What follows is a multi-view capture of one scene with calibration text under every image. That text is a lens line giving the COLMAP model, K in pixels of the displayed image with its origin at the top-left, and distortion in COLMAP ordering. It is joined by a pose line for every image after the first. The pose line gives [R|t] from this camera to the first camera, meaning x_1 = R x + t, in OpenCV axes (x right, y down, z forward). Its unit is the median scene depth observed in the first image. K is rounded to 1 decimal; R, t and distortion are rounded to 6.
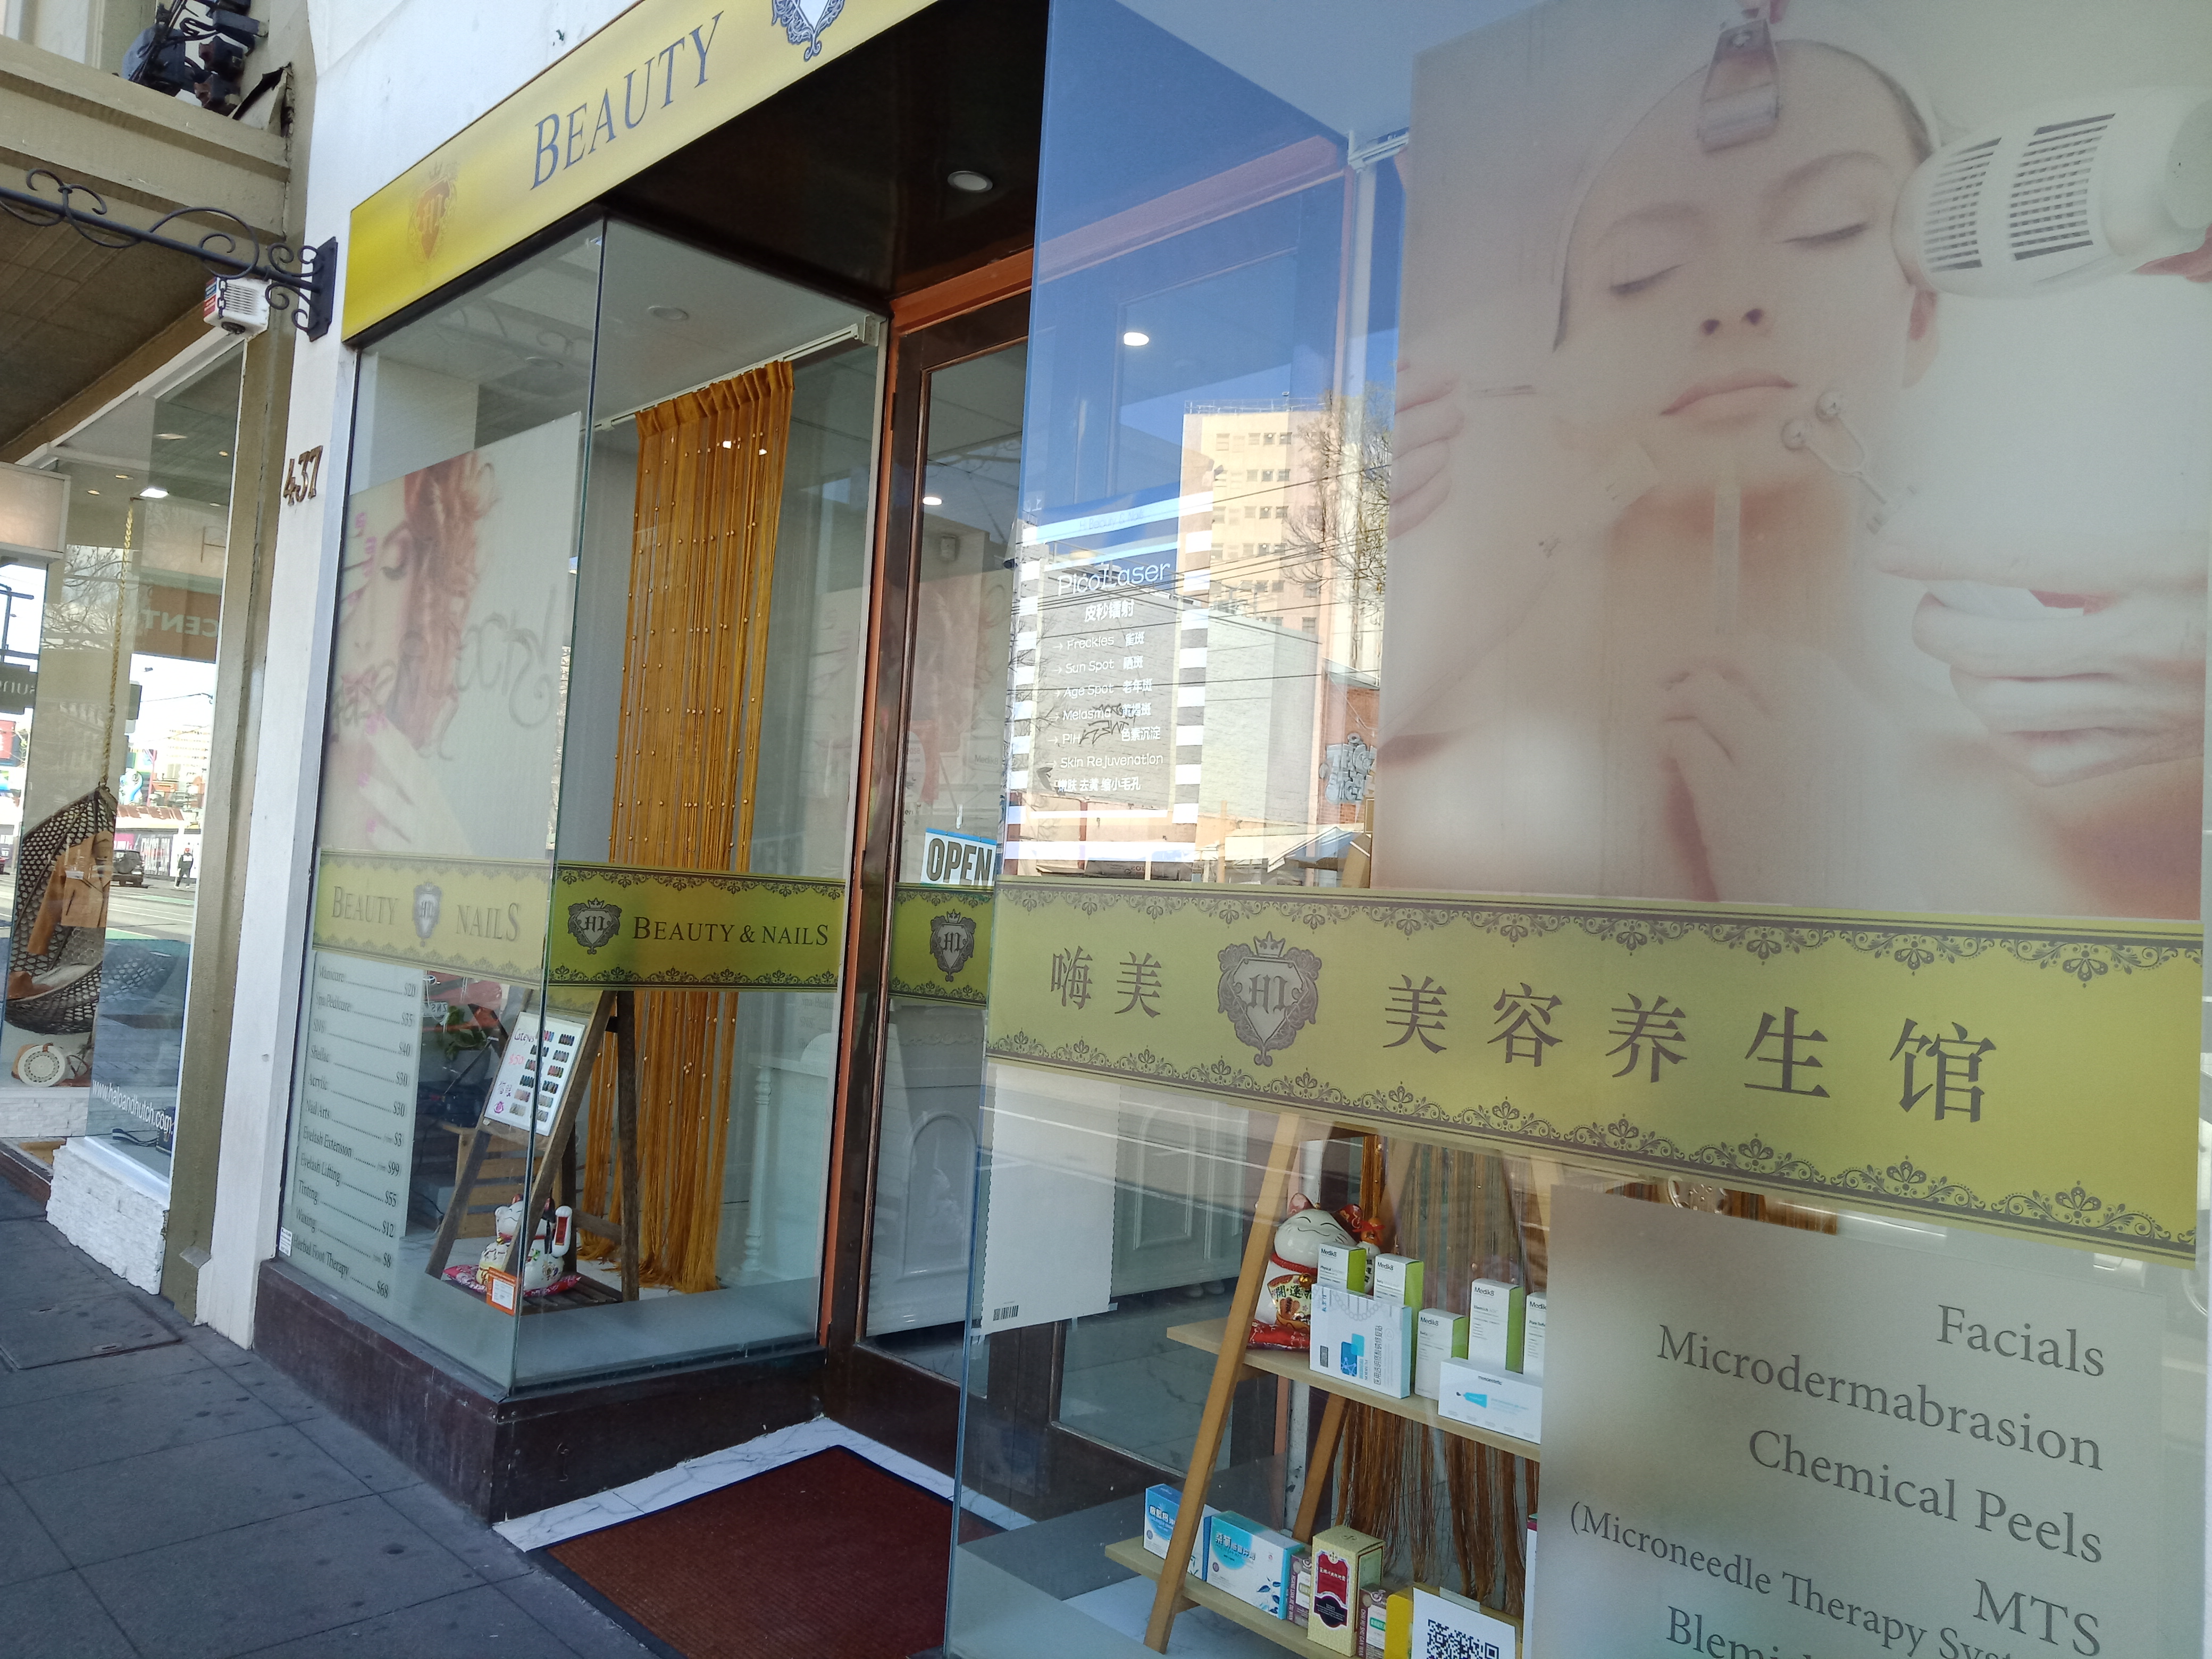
lens RADIAL K [[1628.5, 0, 1103.6], [0, 1628.5, 818.7], [0, 0, 1]] dist [0.007124, 0.006466]
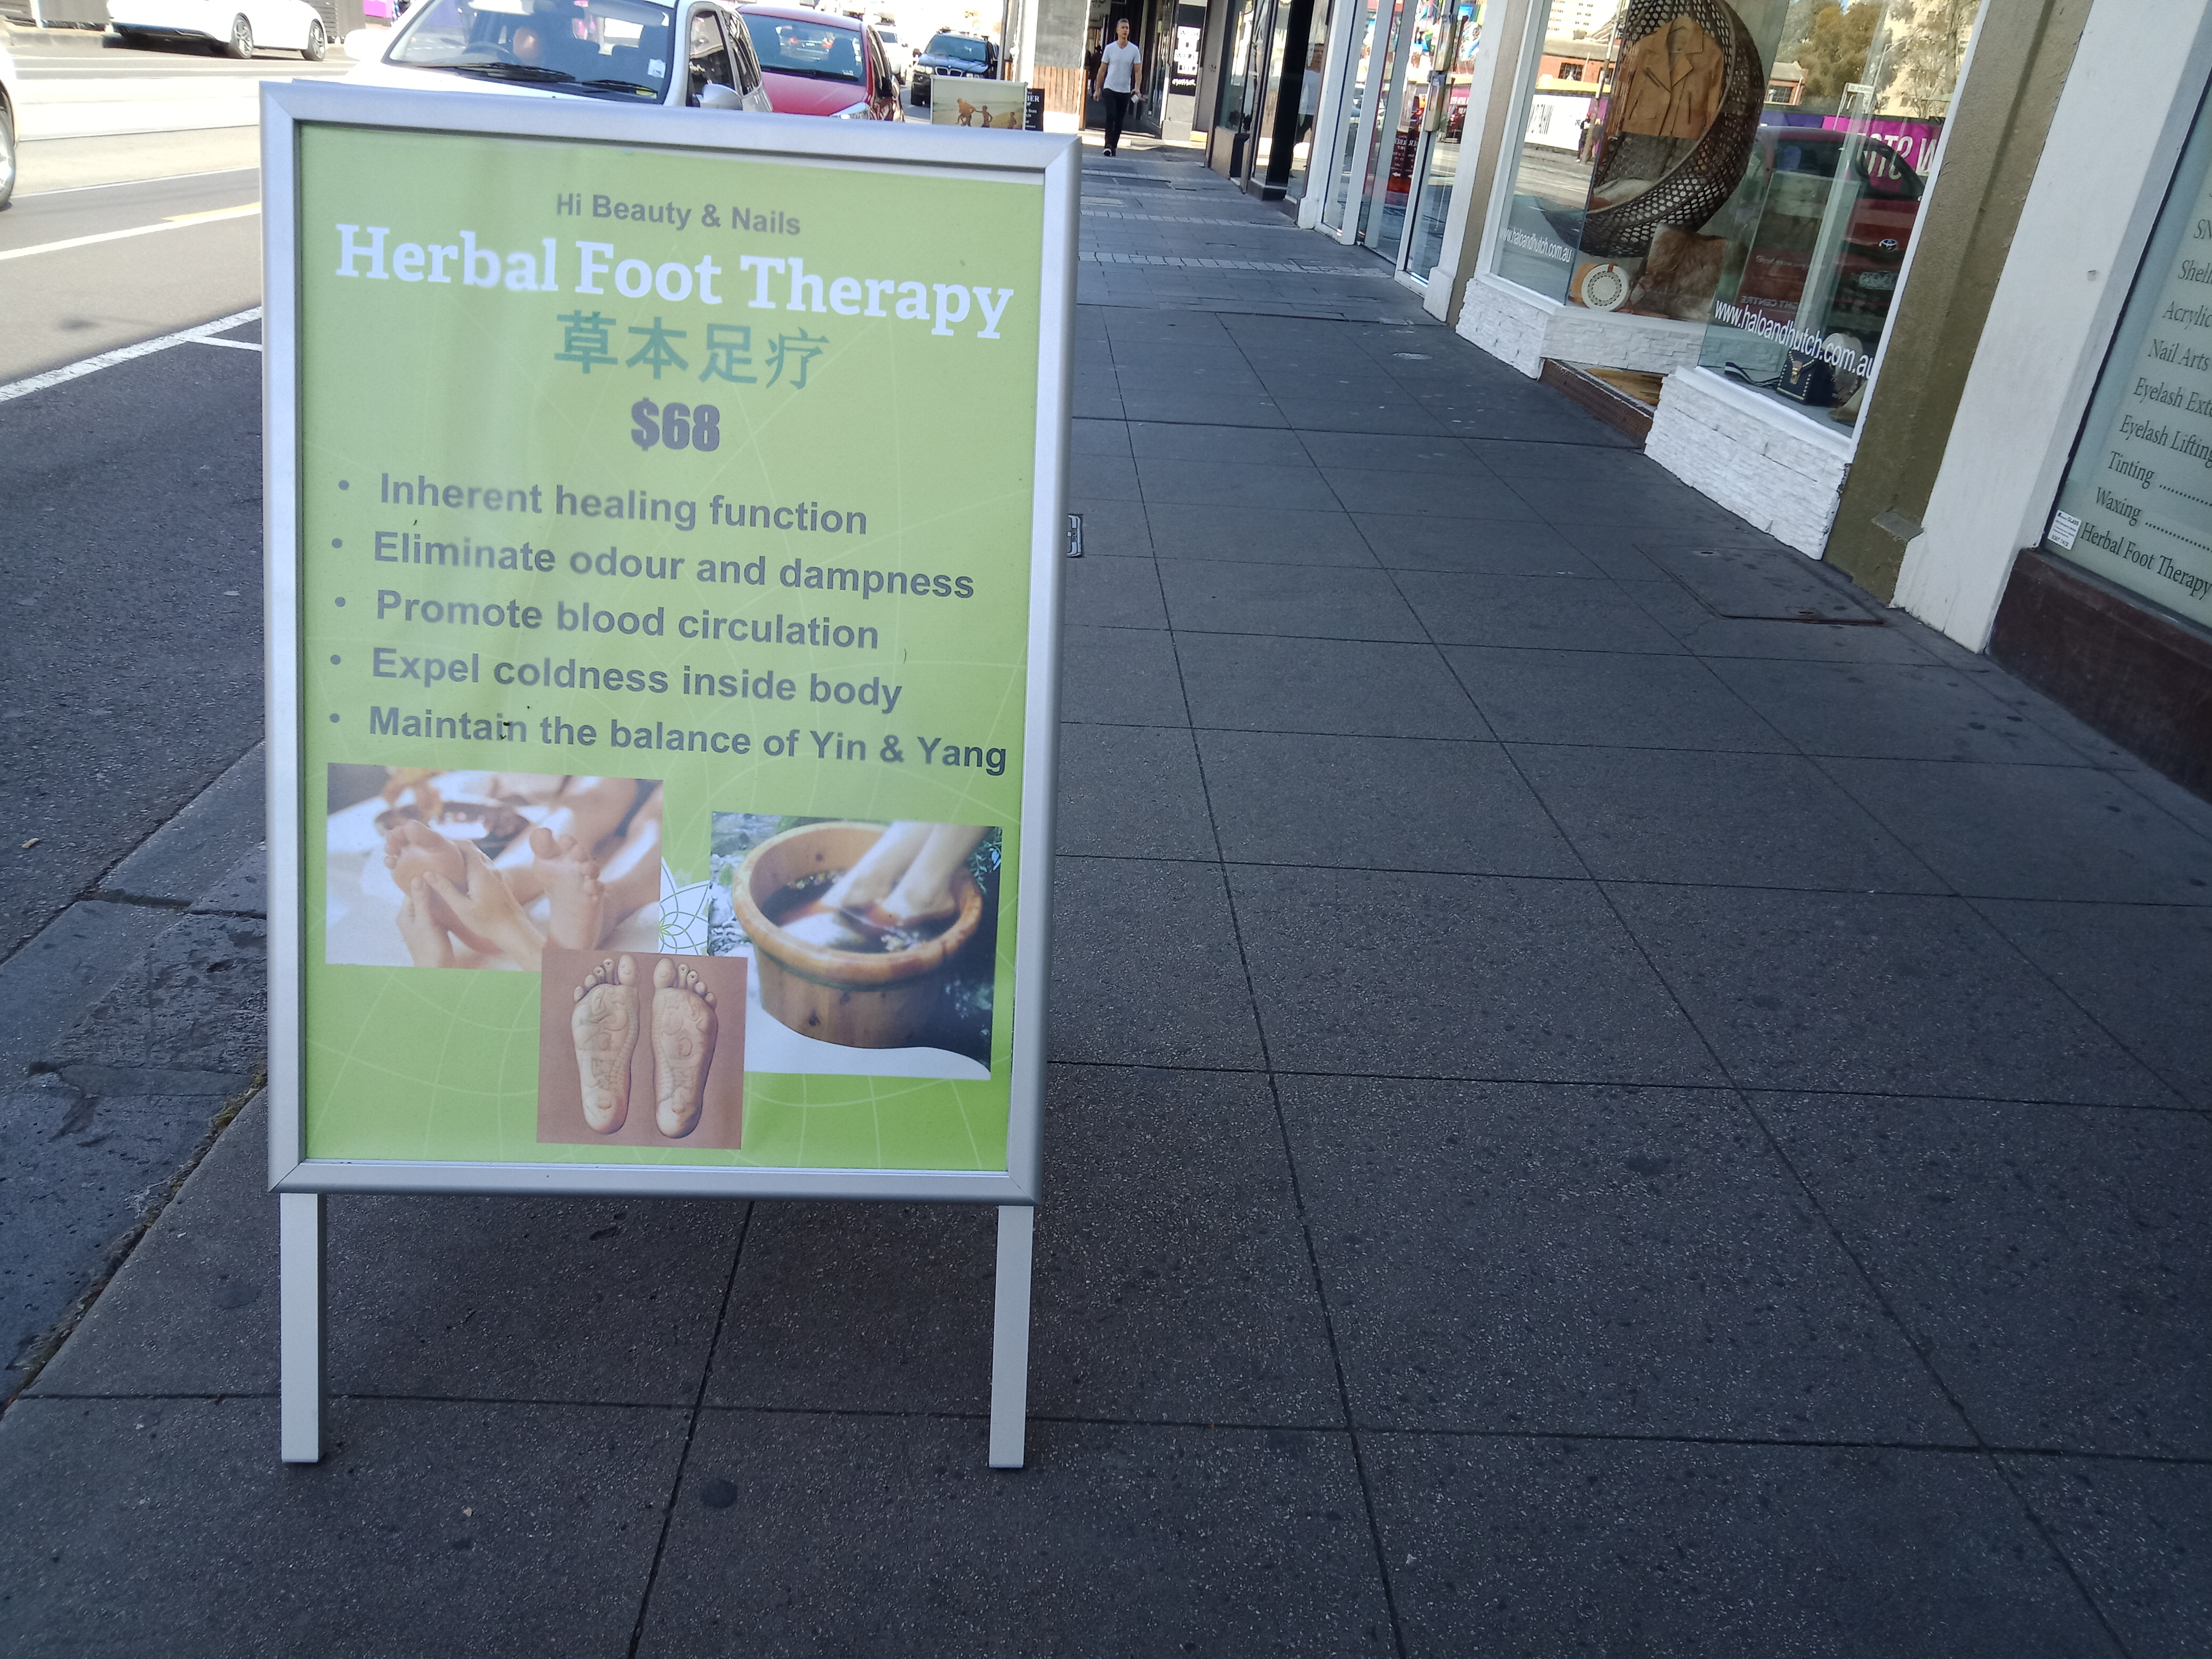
lens RADIAL K [[1622.7, 0, 1106.4], [0, 1622.7, 820.2], [0, 0, 1]] dist [0.023172, 0.001780]
pose [[0.737400, 0.299101, -0.605624, -0.337023], [-0.027125, 0.909004, 0.415904, 0.079054], [0.674912, -0.290260, 0.678412, 0.147211]]
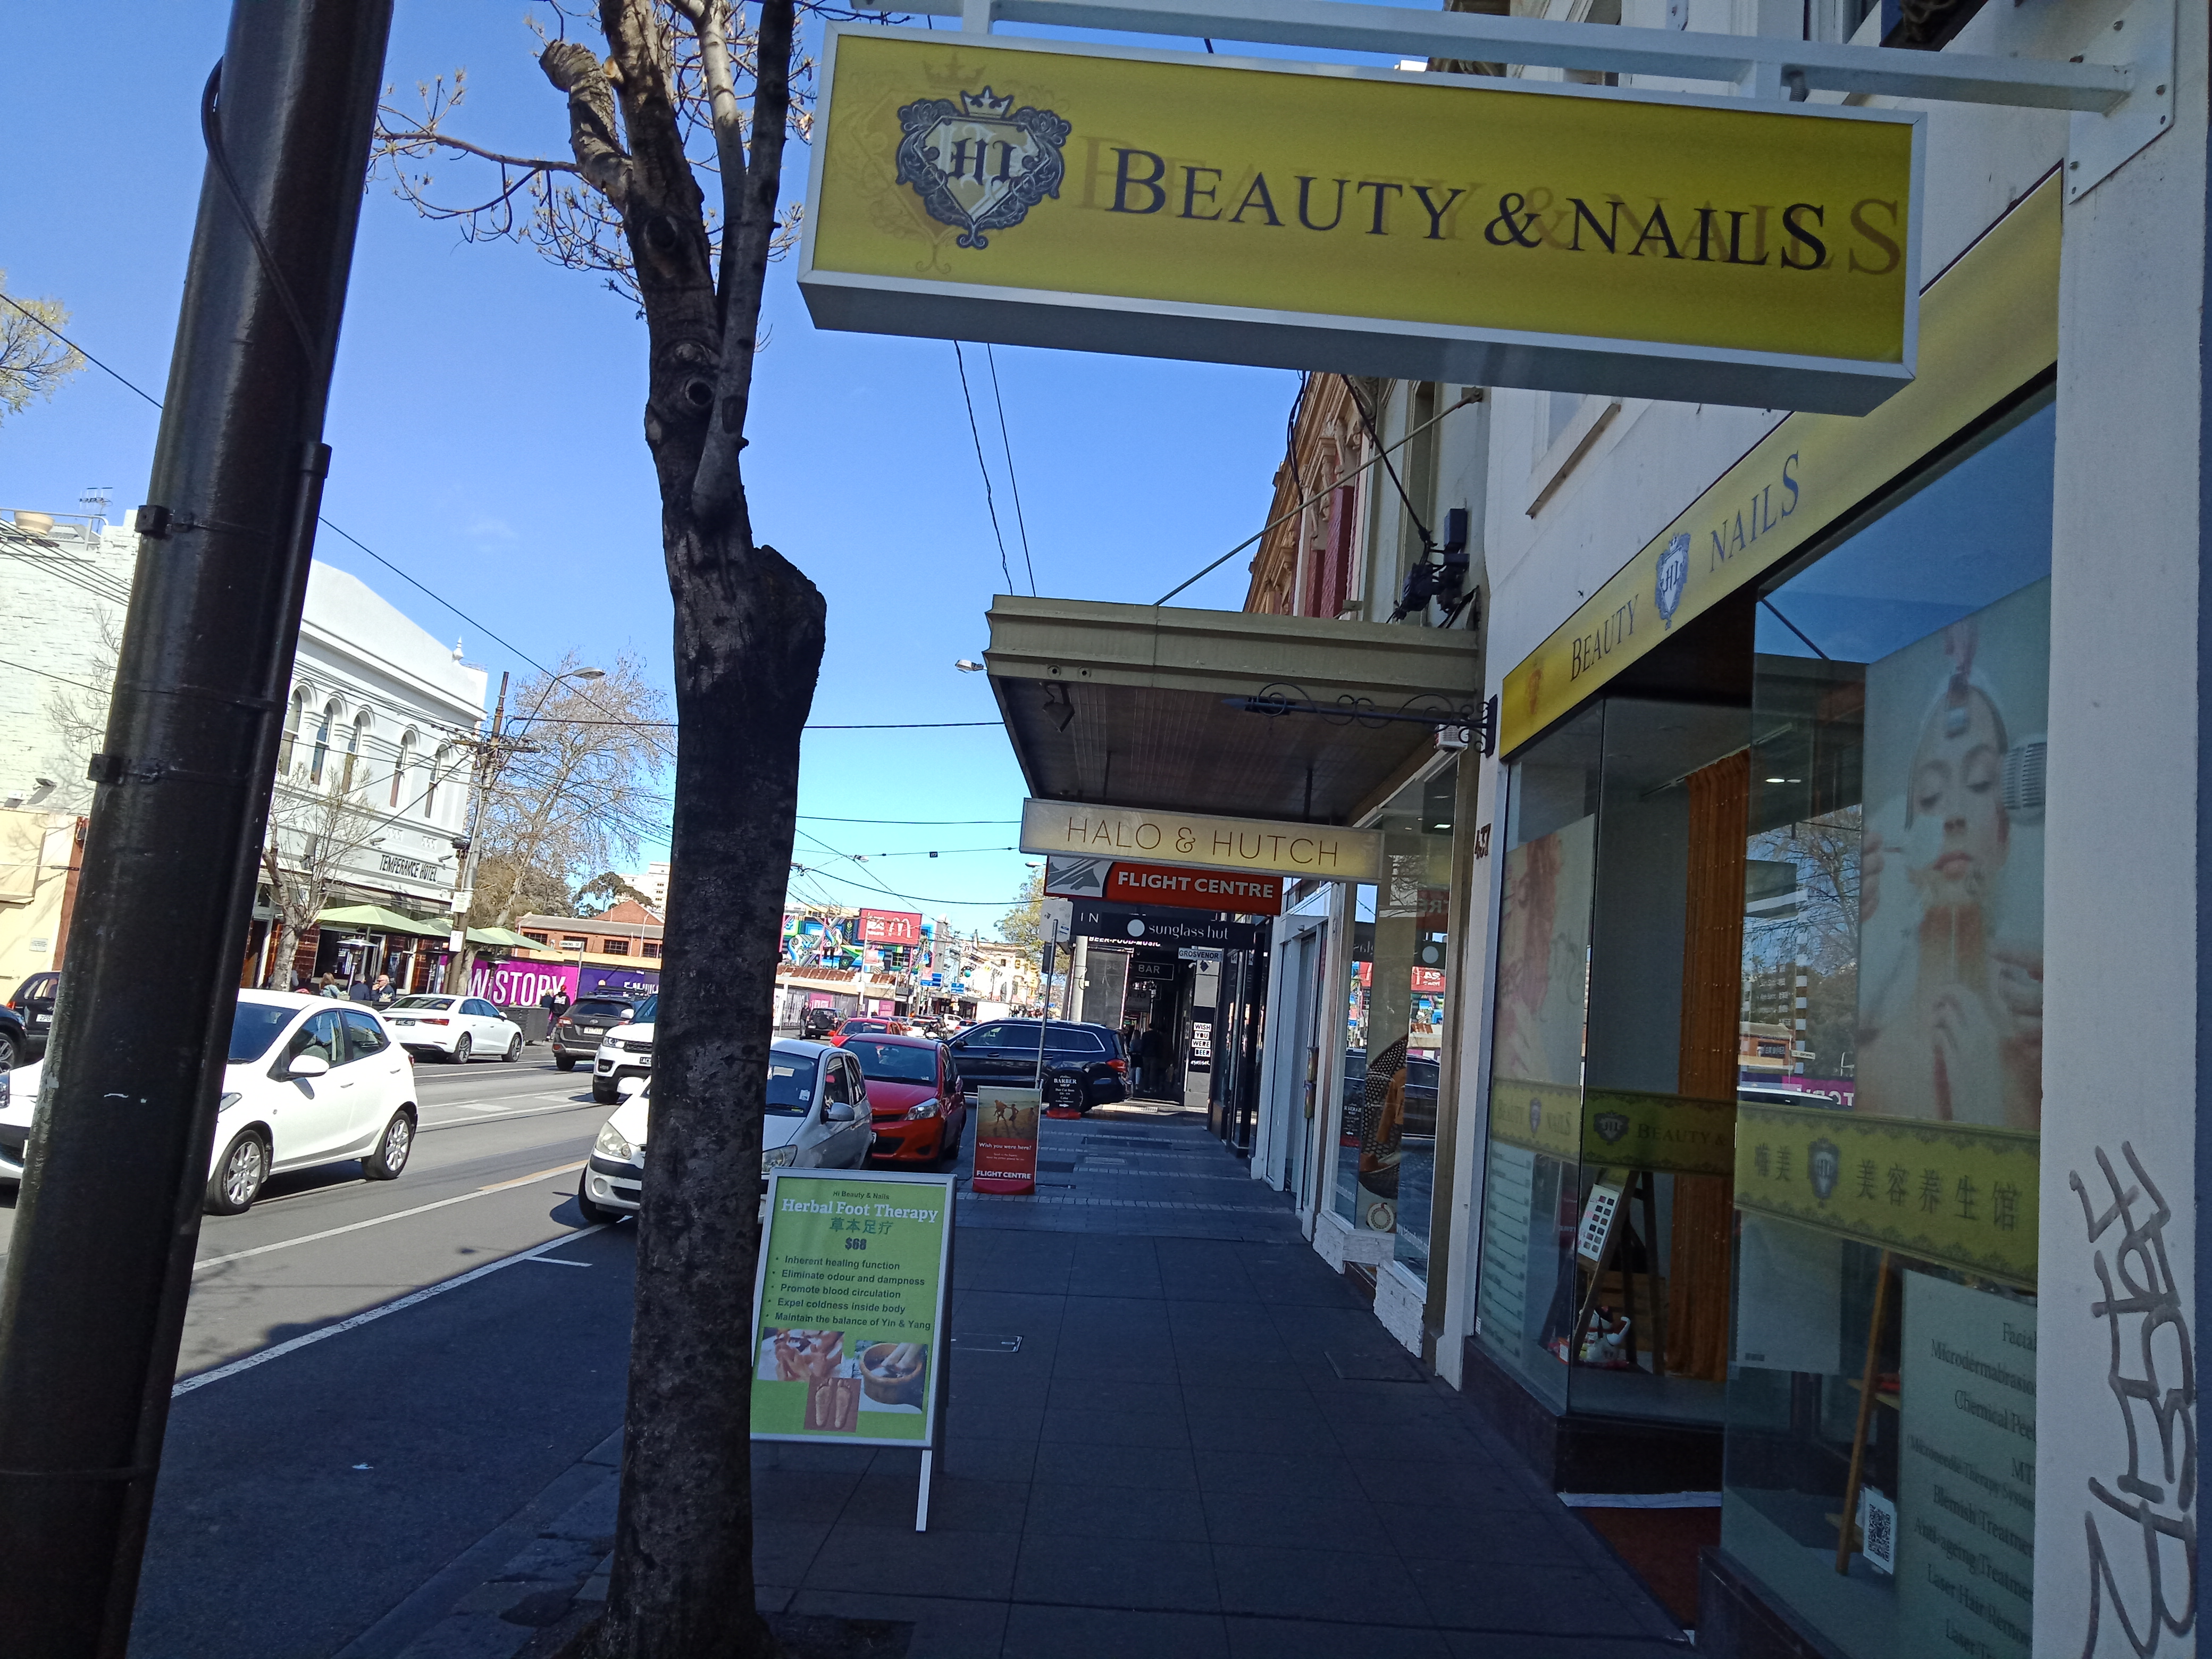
lens RADIAL K [[1628.5, 0, 1103.6], [0, 1628.5, 818.7], [0, 0, 1]] dist [0.007124, 0.006466]
pose [[0.710101, -0.086189, -0.698804, 0.399489], [-0.010825, 0.991026, -0.133230, -0.014150], [0.704016, 0.102171, 0.702796, -0.429657]]
